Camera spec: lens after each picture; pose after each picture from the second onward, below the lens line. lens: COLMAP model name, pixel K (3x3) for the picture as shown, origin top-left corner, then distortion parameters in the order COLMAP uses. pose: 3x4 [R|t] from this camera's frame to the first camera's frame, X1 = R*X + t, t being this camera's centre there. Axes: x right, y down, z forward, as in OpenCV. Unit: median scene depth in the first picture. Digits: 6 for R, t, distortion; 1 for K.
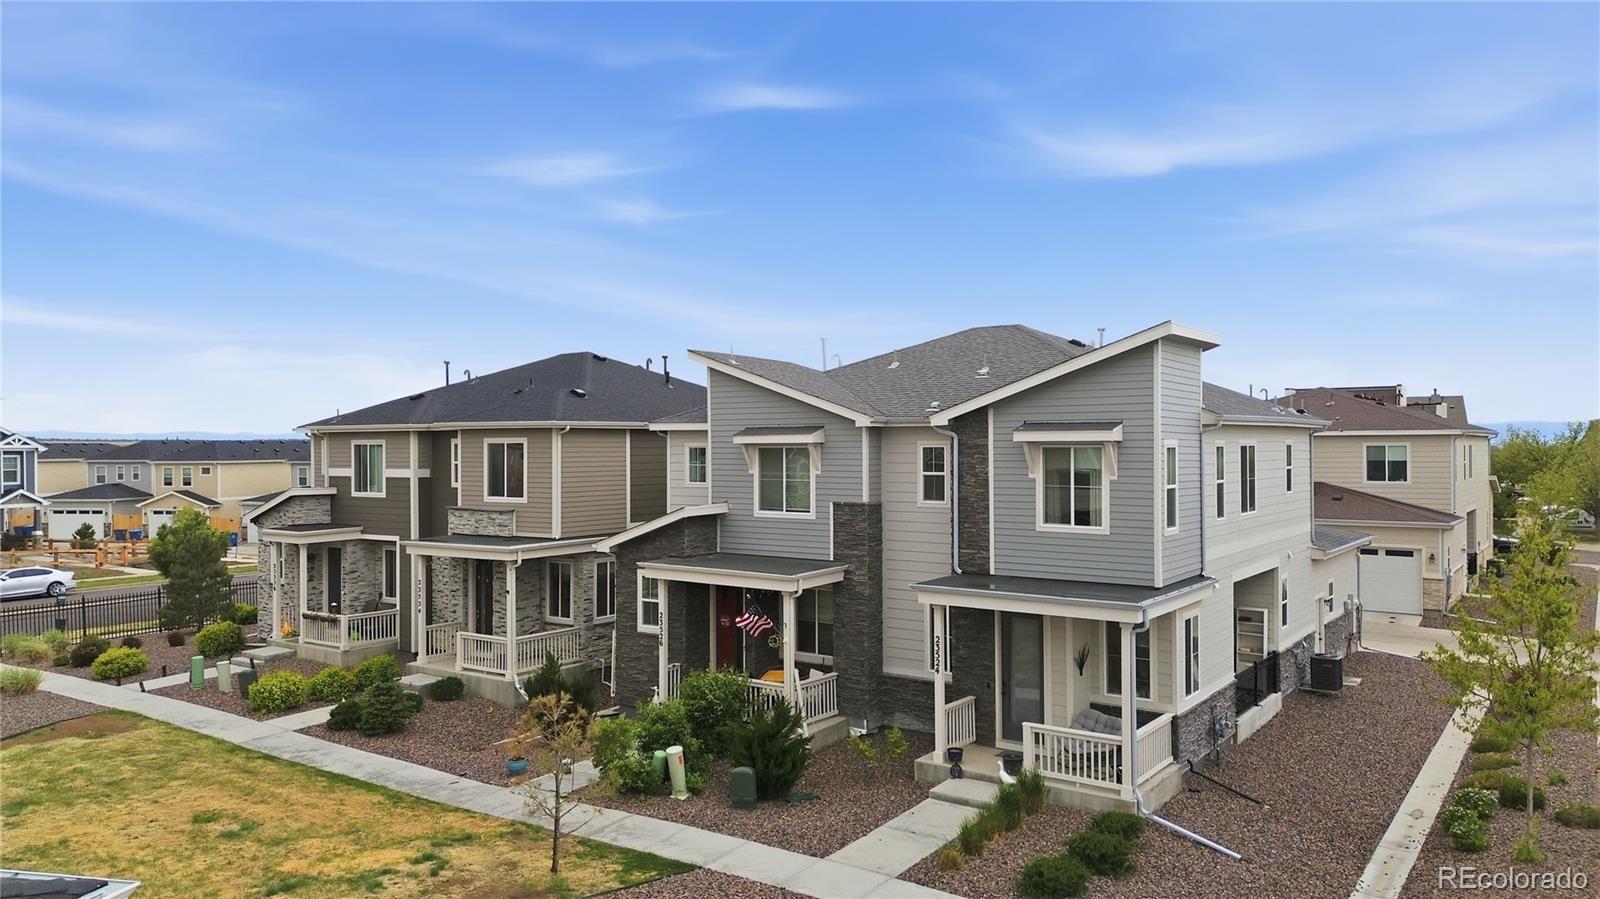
lens RADIAL K [[1118.9, 0, 800.0], [0, 1118.9, 449.5], [0, 0, 1]] dist [0.115049, -0.133122]
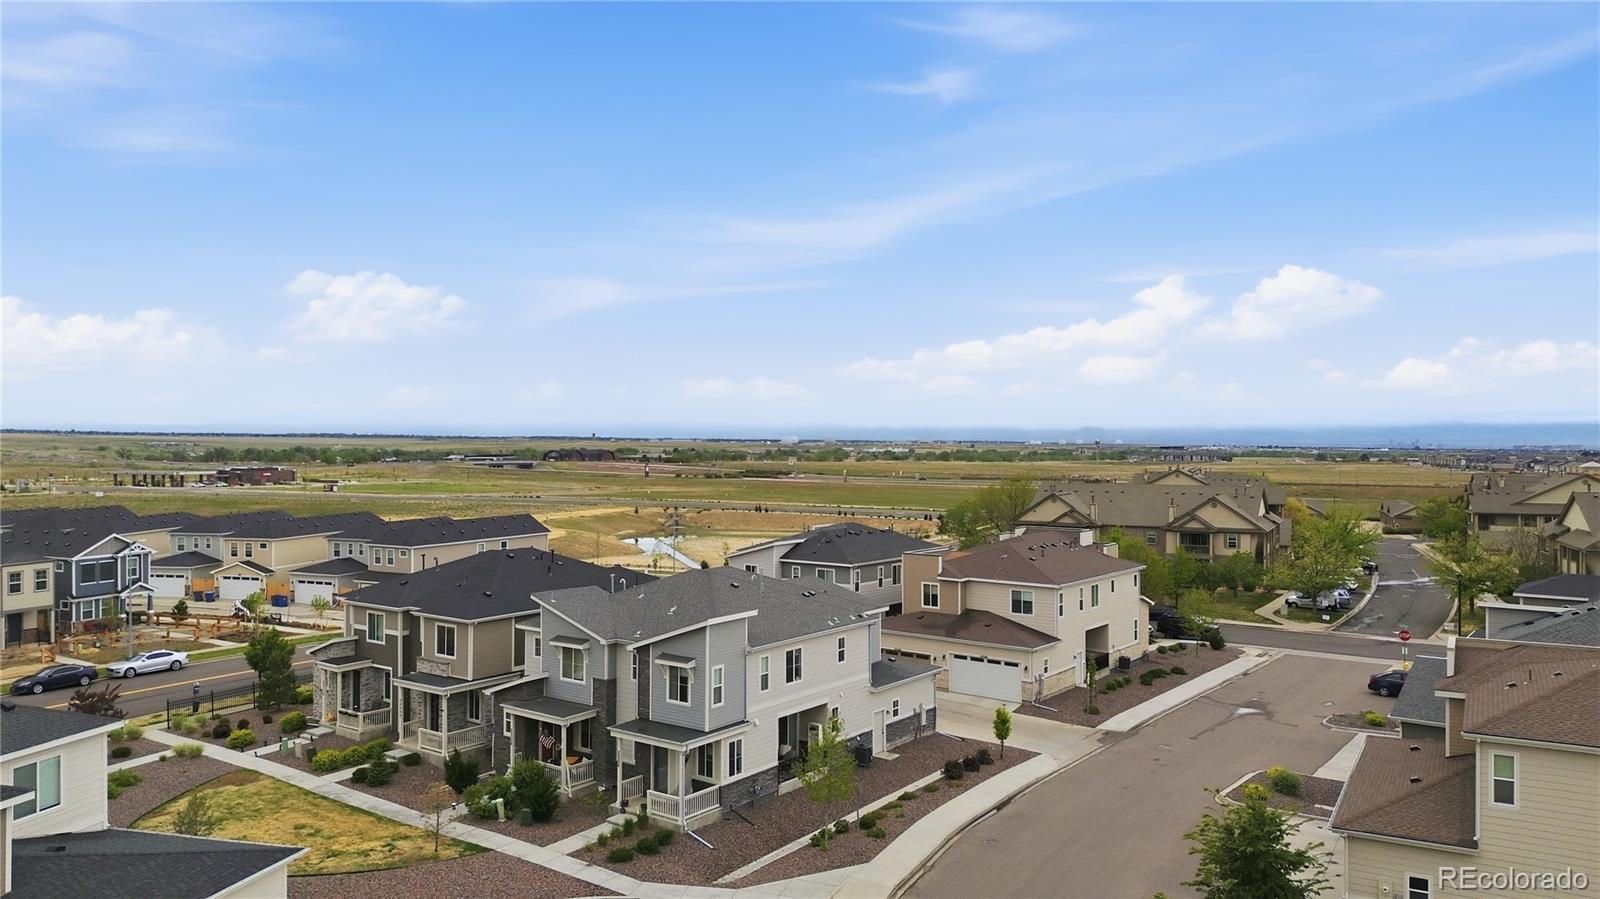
lens RADIAL K [[1125.6, 0, 802.7], [0, 1125.6, 453.8], [0, 0, 1]] dist [0.091731, -0.103278]
pose [[0.999724, 0.008037, -0.022097, 0.432169], [-0.007882, 0.999944, 0.007096, -0.361119], [0.022153, -0.006920, 0.999731, -1.019543]]
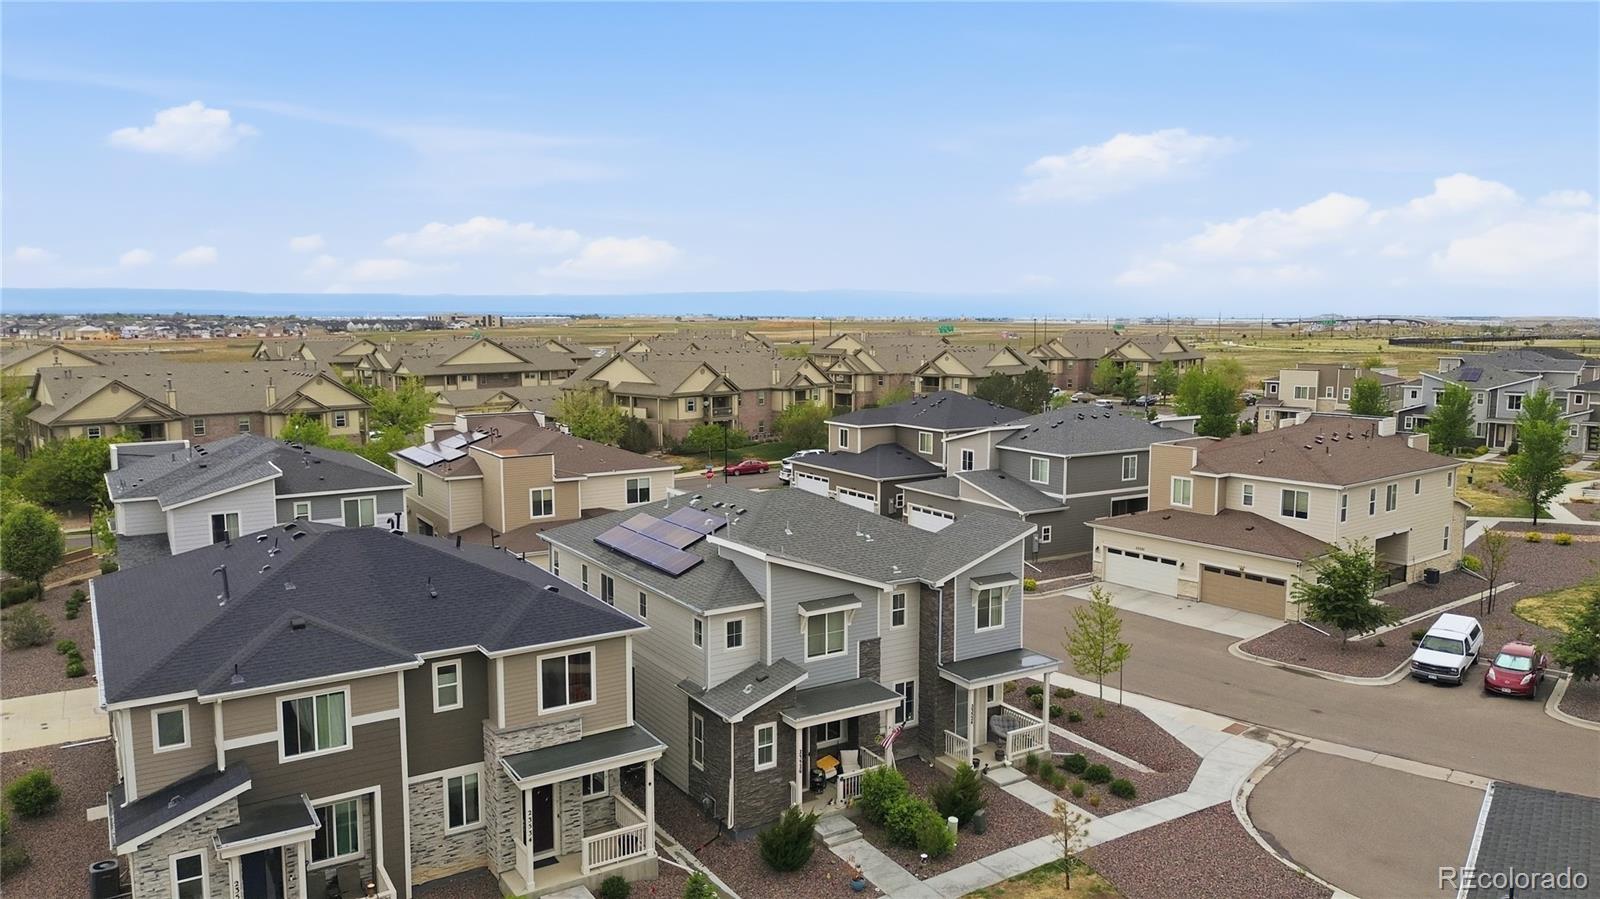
lens RADIAL K [[1125.6, 0, 802.7], [0, 1125.6, 453.8], [0, 0, 1]] dist [0.091731, -0.103278]
pose [[0.373334, -0.111421, 0.920982, -1.323647], [0.000854, 0.992802, 0.119763, -0.373467], [-0.927697, -0.043925, 0.370742, 0.472897]]
